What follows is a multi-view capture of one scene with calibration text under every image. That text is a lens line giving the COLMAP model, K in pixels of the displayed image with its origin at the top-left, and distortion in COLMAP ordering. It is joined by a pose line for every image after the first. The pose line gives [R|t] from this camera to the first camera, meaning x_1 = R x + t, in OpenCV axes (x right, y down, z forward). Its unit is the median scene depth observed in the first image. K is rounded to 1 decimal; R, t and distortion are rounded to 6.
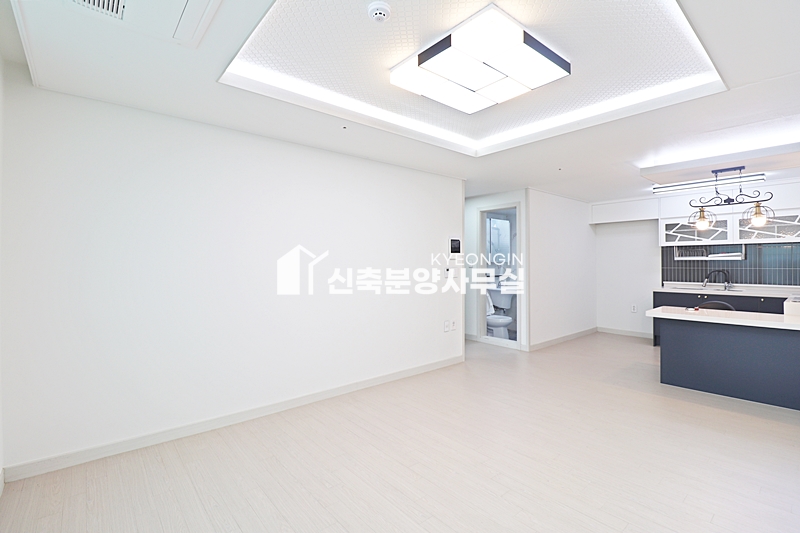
lens RADIAL K [[370.2, 0, 402.8], [0, 370.2, 261.2], [0, 0, 1]] dist [0.000911, -0.012729]
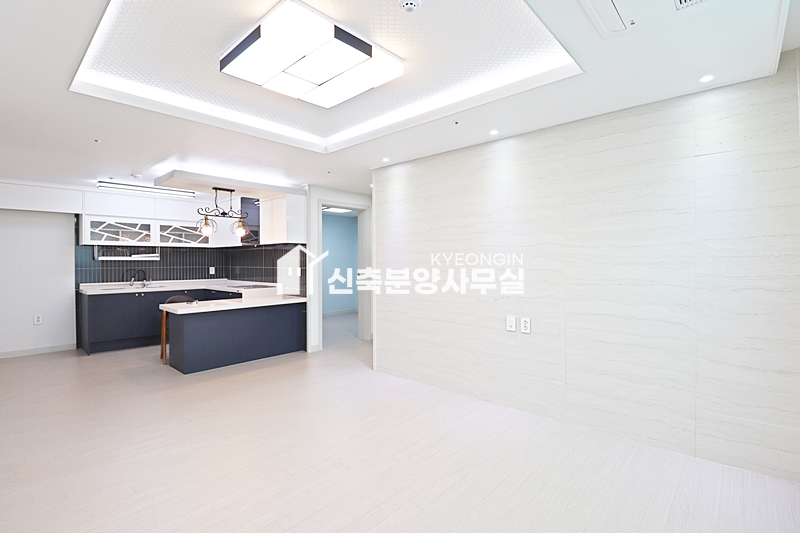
lens RADIAL K [[379.3, 0, 401.4], [0, 379.3, 260.6], [0, 0, 1]] dist [0.001419, -0.013712]
pose [[-0.126803, 0.005511, 0.991913, -0.351120], [0.000436, 0.999985, -0.005500, 0.004511], [-0.991928, -0.000265, -0.126804, 0.383909]]
